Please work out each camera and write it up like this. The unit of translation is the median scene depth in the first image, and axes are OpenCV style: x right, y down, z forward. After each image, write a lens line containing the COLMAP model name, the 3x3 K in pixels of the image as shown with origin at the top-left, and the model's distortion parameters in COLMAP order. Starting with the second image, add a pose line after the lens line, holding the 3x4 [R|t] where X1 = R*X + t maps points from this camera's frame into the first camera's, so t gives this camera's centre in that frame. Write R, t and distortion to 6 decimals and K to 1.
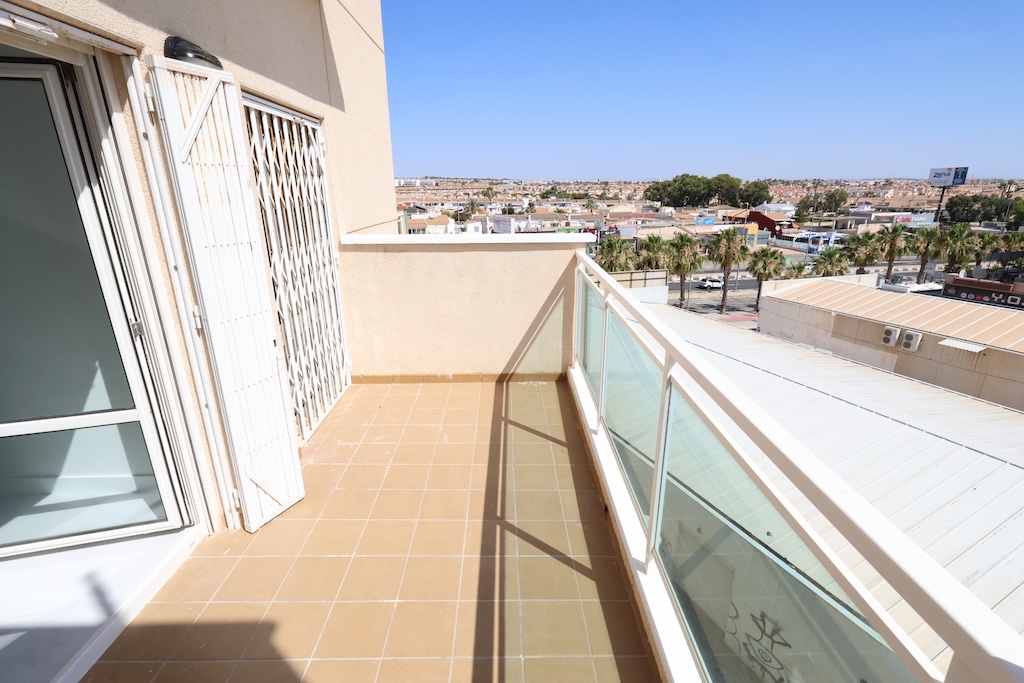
lens RADIAL K [[472.0, 0, 510.7], [0, 472.0, 341.2], [0, 0, 1]] dist [-0.000391, -0.000296]
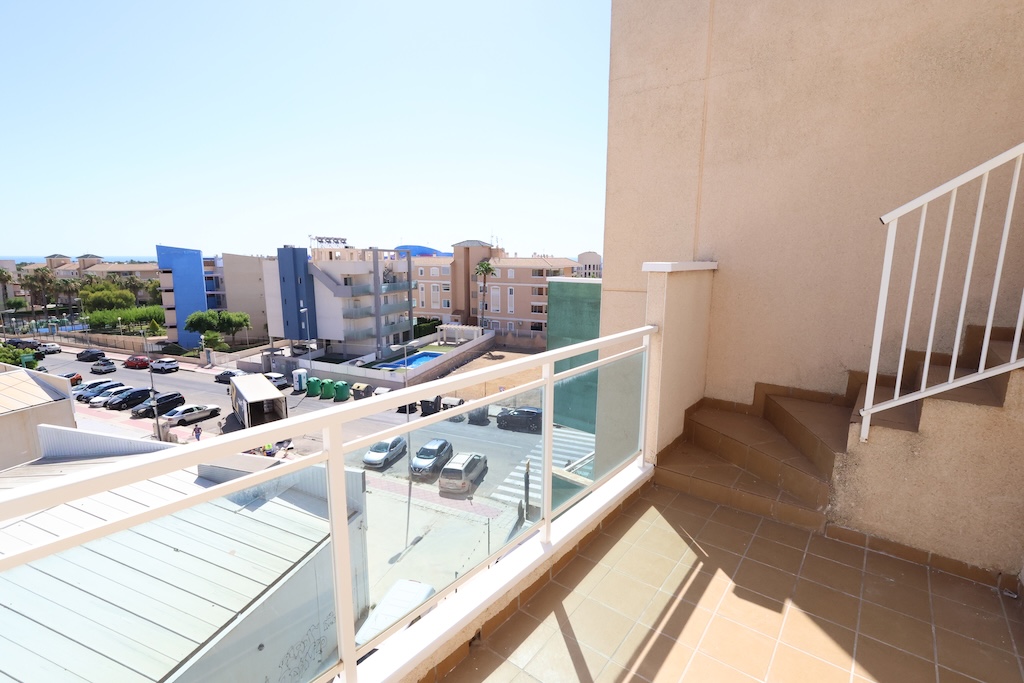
lens RADIAL K [[472.0, 0, 510.7], [0, 472.0, 341.2], [0, 0, 1]] dist [-0.000391, -0.000296]
pose [[-0.768498, -0.103186, 0.631477, -0.021599], [0.203927, 0.895948, 0.394577, -0.029295], [-0.606485, 0.432007, -0.667492, 0.094353]]
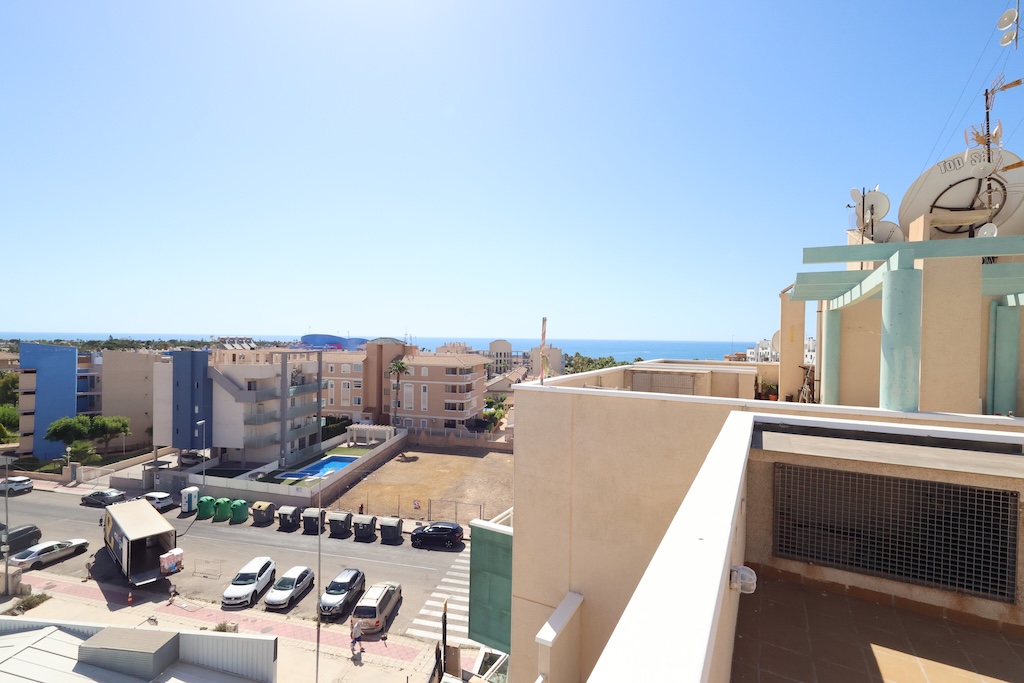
lens RADIAL K [[472.0, 0, 510.7], [0, 472.0, 341.2], [0, 0, 1]] dist [-0.000391, -0.000296]
pose [[-0.873095, -0.002803, 0.487541, -0.049028], [0.149497, 0.950274, 0.273186, -0.135609], [-0.464064, 0.311403, -0.829261, 0.111508]]
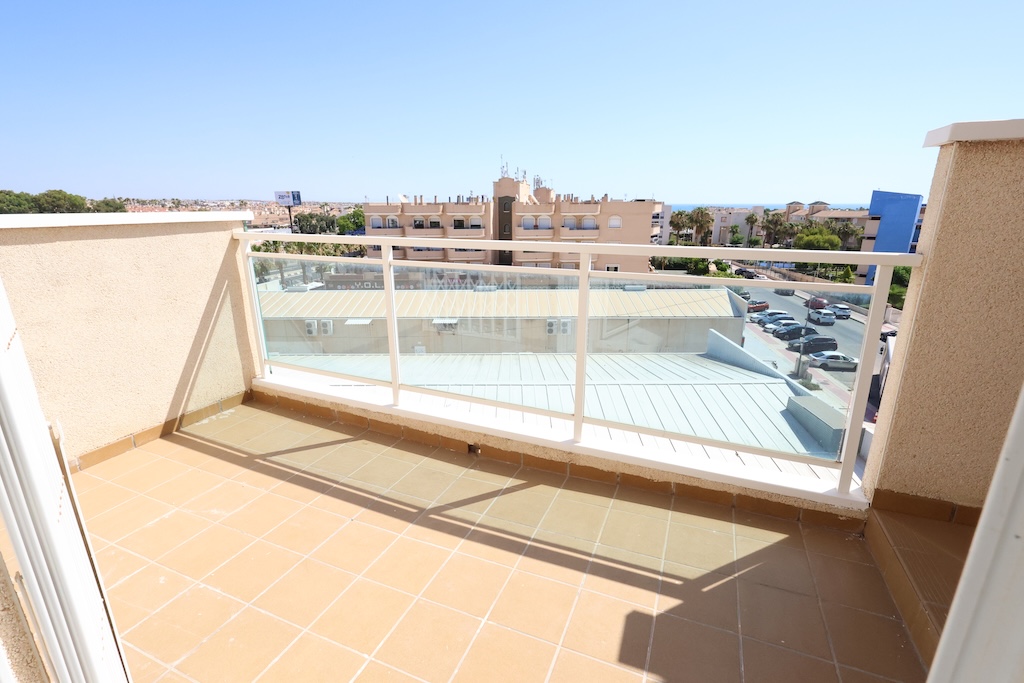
lens RADIAL K [[472.0, 0, 510.7], [0, 472.0, 341.2], [0, 0, 1]] dist [-0.000391, -0.000296]
pose [[0.405030, -0.244794, 0.880924, -0.046741], [0.279584, 0.950500, 0.135581, 0.000707], [-0.870507, 0.191378, 0.453422, 0.029952]]
